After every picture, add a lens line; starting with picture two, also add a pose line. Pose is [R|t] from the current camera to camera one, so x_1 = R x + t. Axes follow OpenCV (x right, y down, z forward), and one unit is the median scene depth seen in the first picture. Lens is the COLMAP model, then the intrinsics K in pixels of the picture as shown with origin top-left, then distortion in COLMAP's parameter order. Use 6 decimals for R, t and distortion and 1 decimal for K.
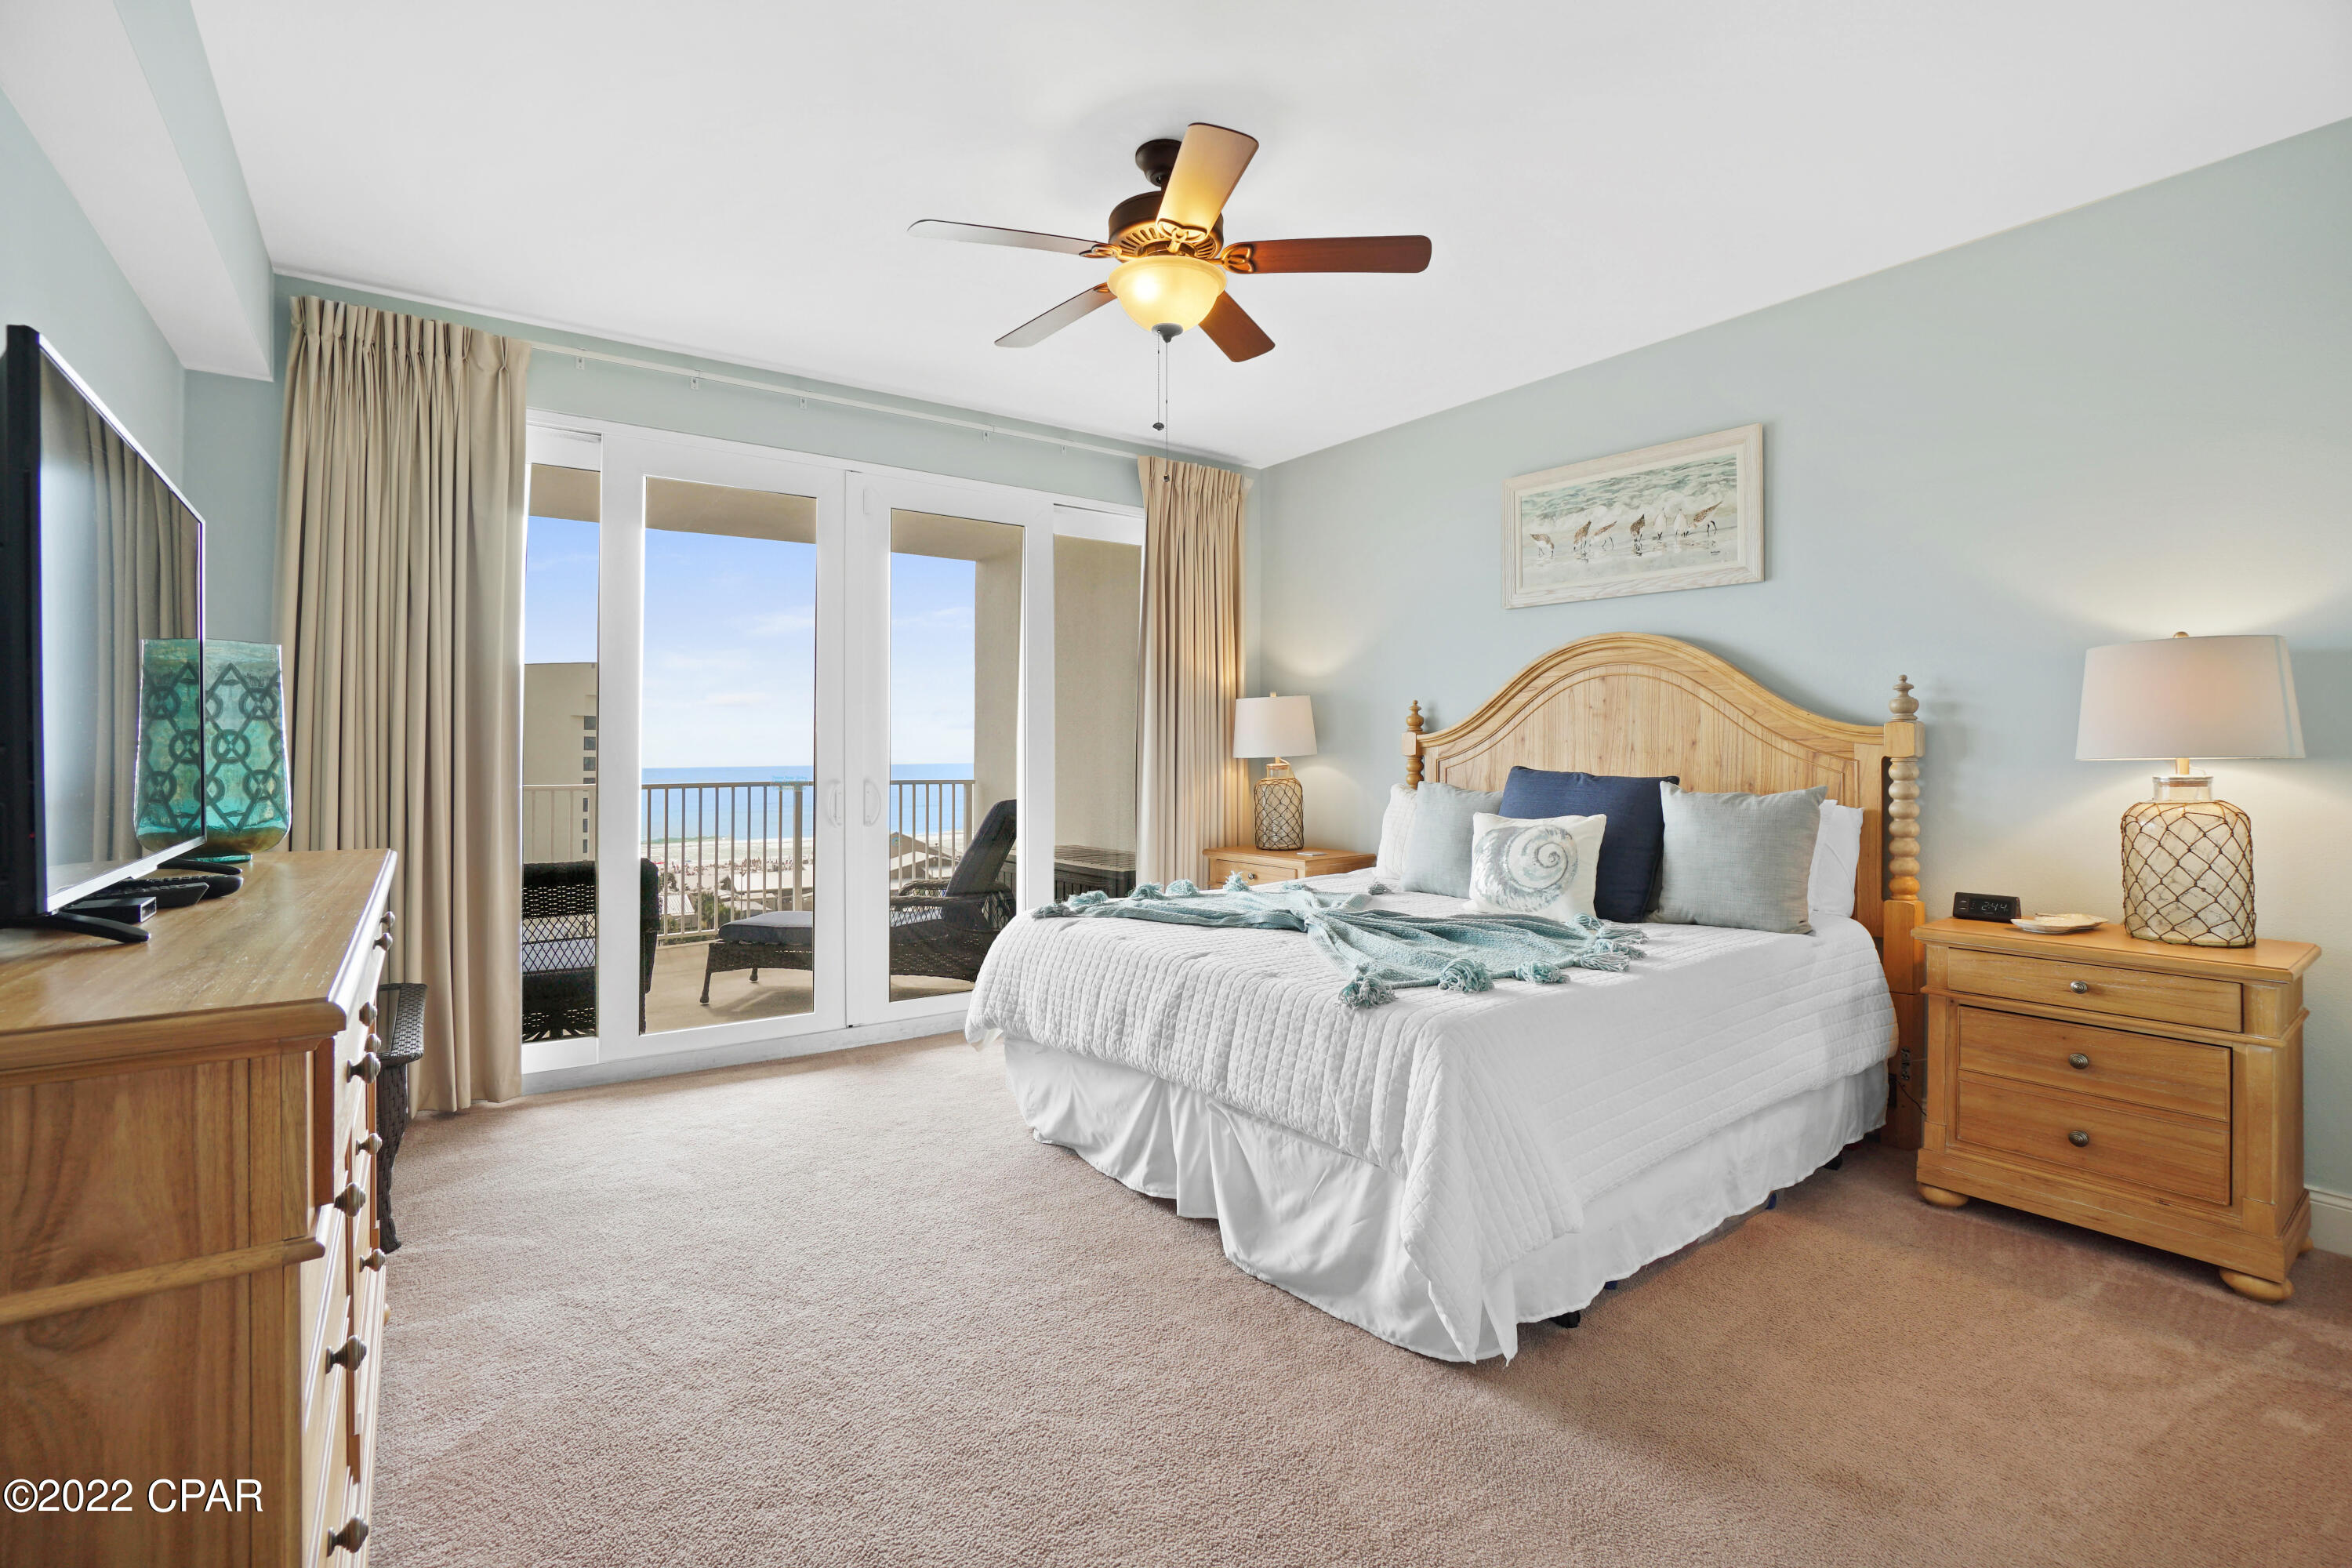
lens RADIAL K [[1083.4, 0, 1187.1], [0, 1083.4, 749.7], [0, 0, 1]] dist [-0.000768, 0.011381]
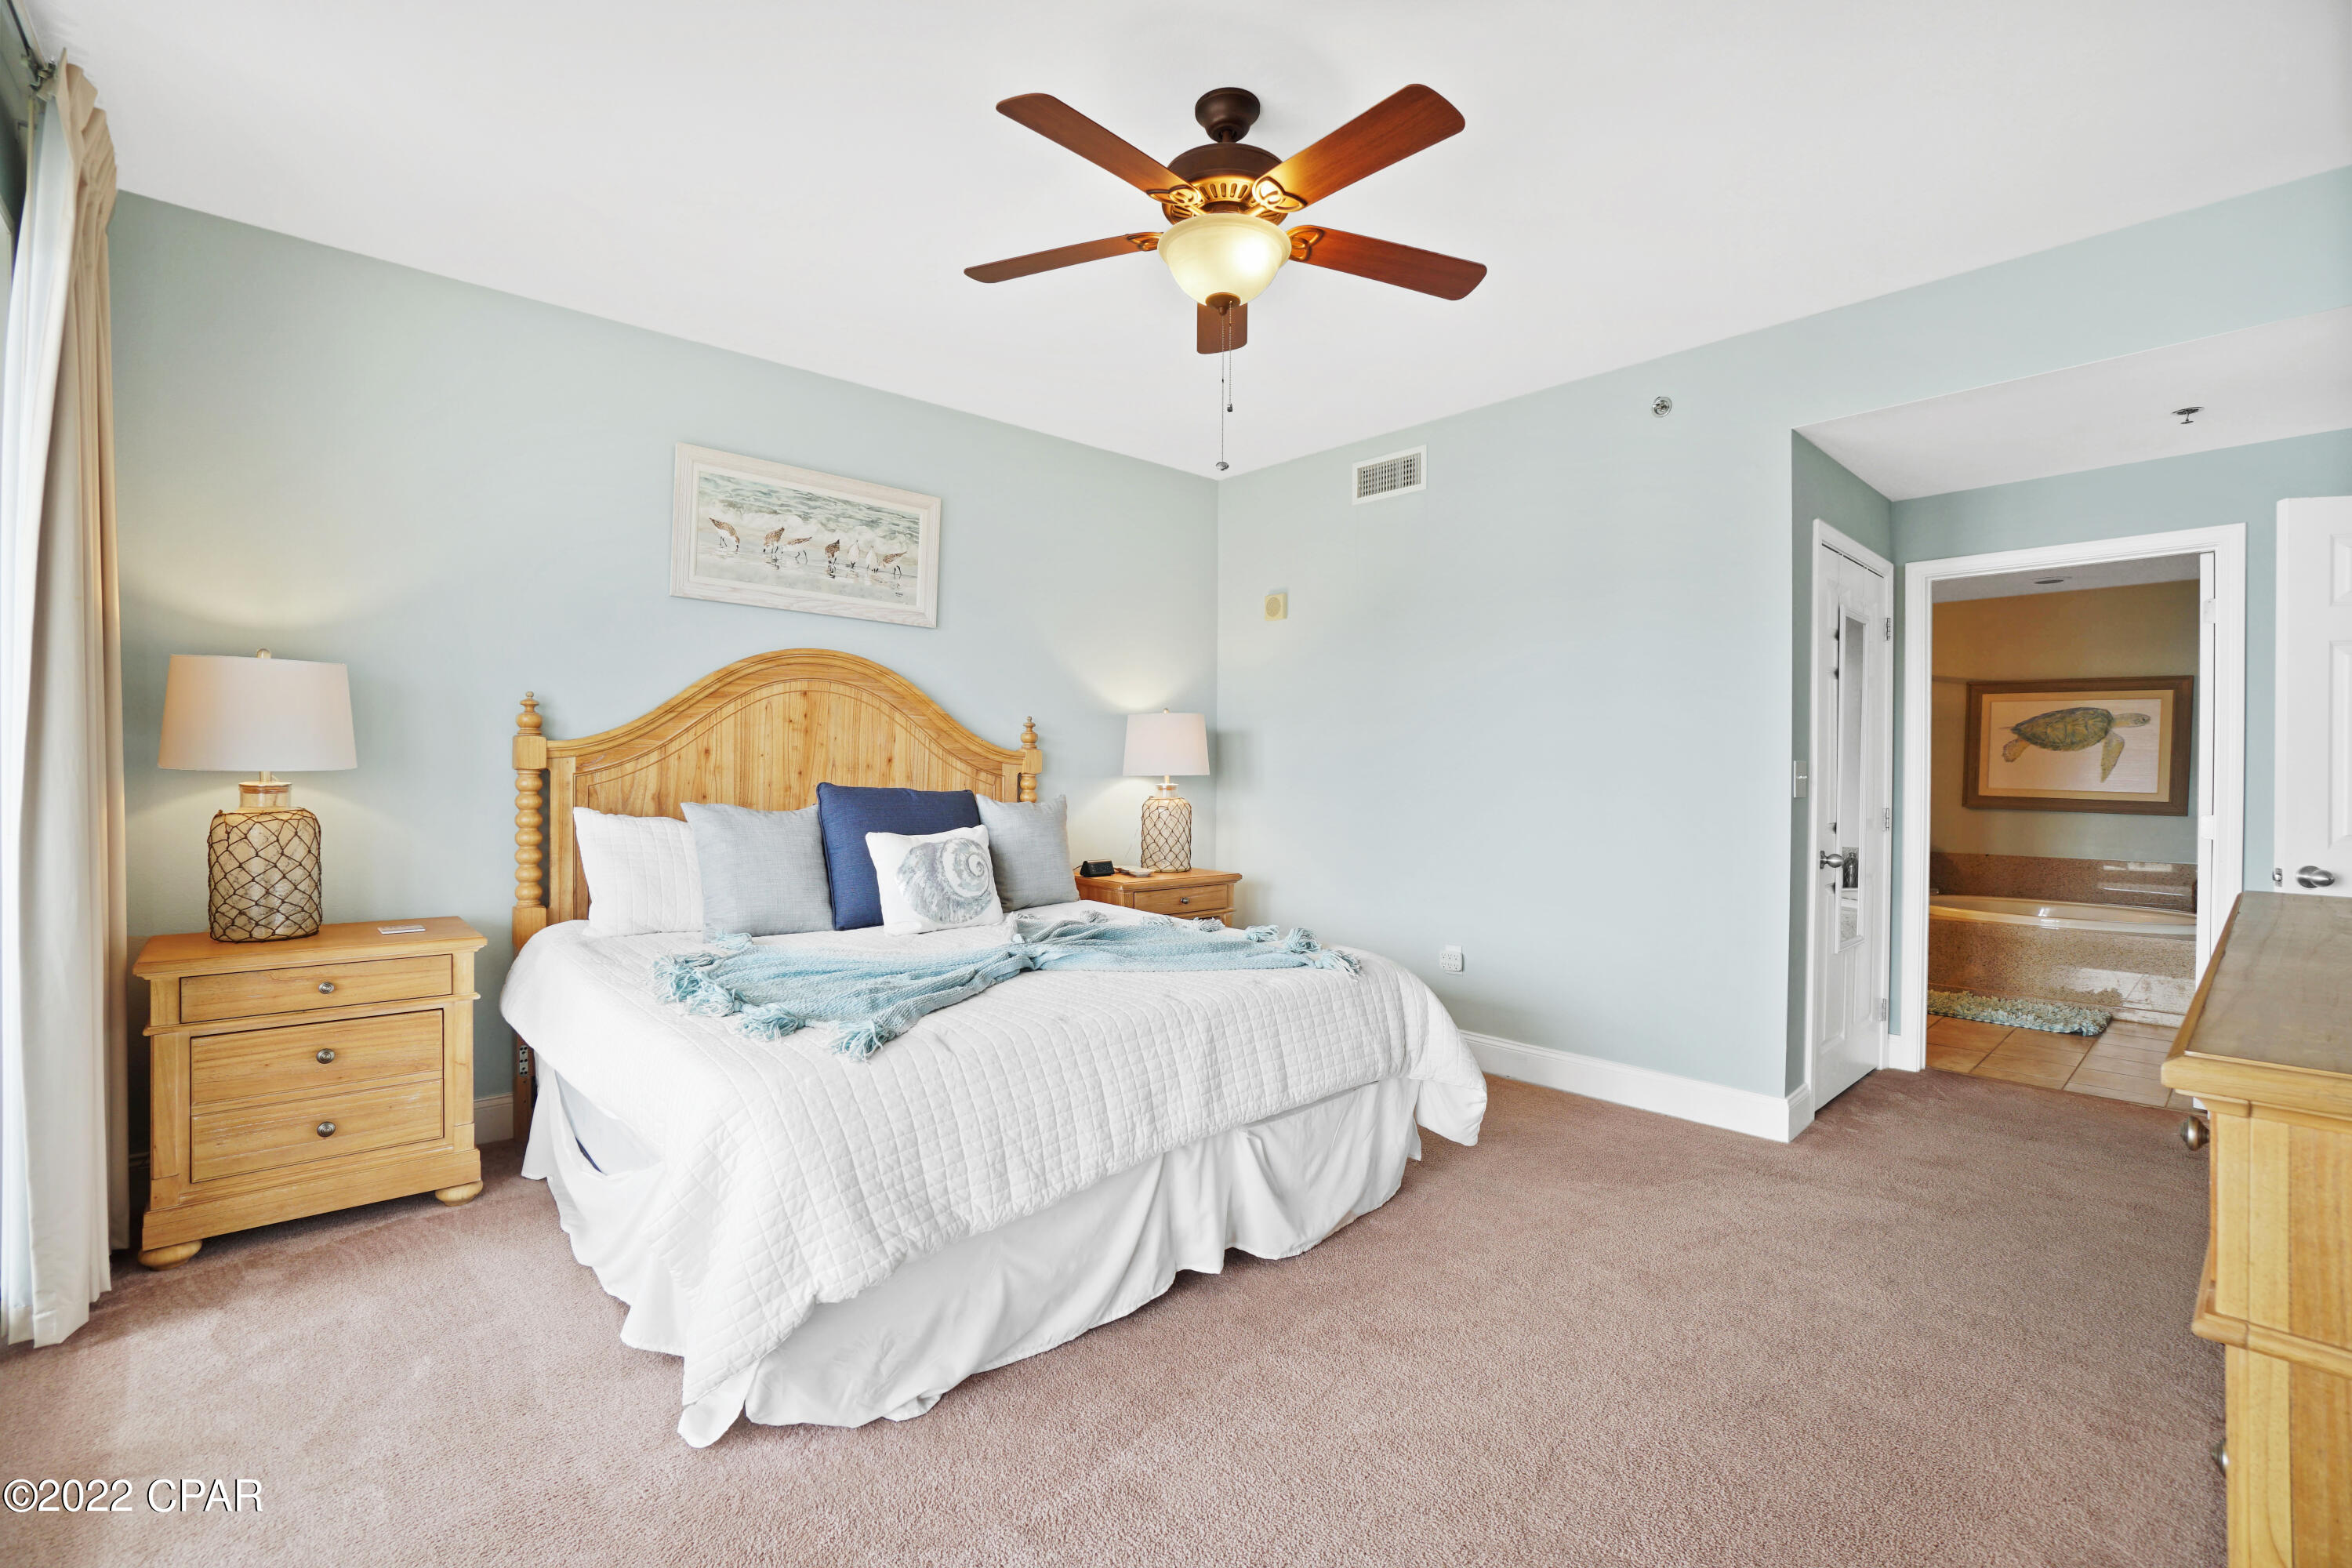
lens RADIAL K [[1033.6, 0, 1176.0], [0, 1033.6, 784.0], [0, 0, 1]] dist [-0.035497, 0.000321]
pose [[-0.088622, -0.014892, 0.995954, -0.612391], [-0.010865, 0.999843, 0.013984, 0.000310], [-0.996006, -0.009582, -0.088770, 0.785430]]
